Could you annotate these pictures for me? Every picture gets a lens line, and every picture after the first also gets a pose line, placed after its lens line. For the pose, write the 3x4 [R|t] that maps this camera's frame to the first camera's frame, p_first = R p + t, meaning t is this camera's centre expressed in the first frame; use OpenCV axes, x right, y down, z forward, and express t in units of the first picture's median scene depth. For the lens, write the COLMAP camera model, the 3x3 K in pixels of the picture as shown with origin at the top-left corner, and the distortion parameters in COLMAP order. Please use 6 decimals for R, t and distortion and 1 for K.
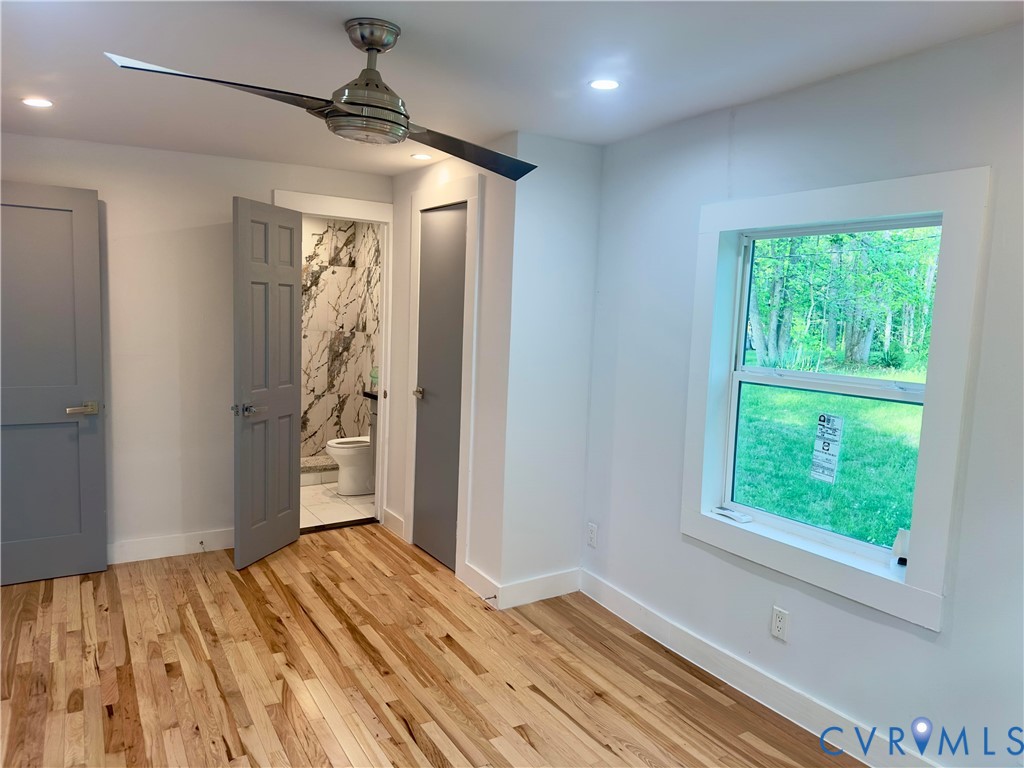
lens RADIAL K [[716.3, 0, 507.5], [0, 716.3, 388.3], [0, 0, 1]] dist [0.079537, -0.108059]
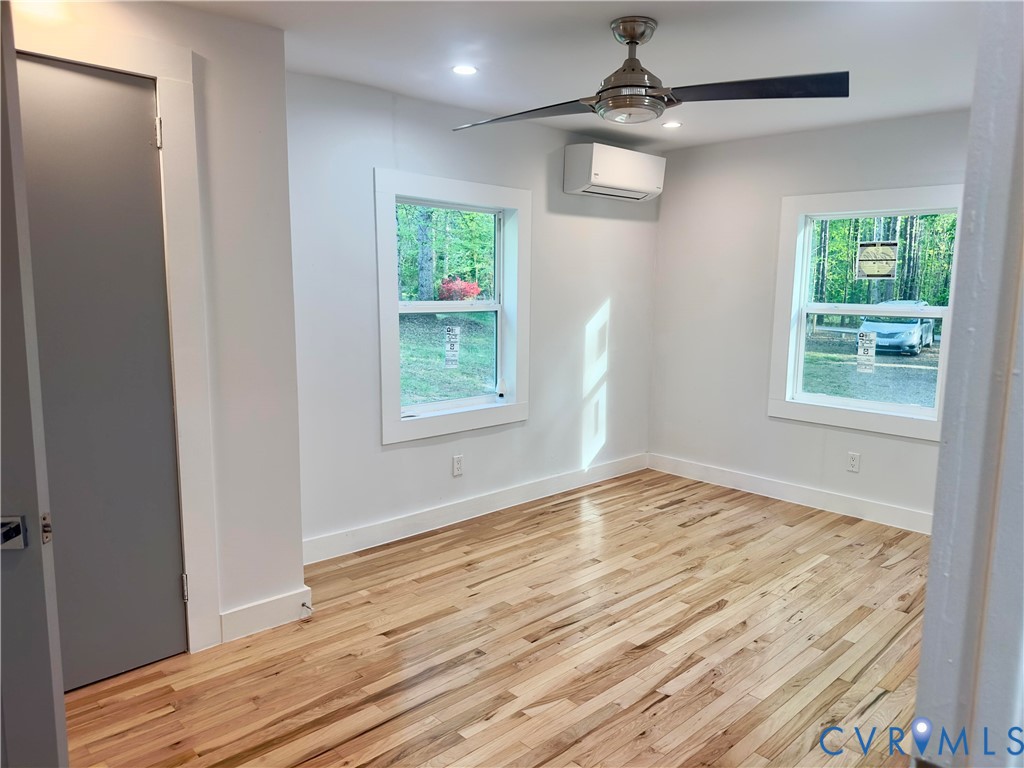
lens RADIAL K [[716.3, 0, 507.5], [0, 716.3, 388.3], [0, 0, 1]] dist [0.079537, -0.108059]
pose [[-0.215248, -0.184278, 0.959015, -0.995554], [0.084817, 0.974796, 0.206347, -0.129816], [-0.972869, 0.125757, -0.194193, 1.085496]]
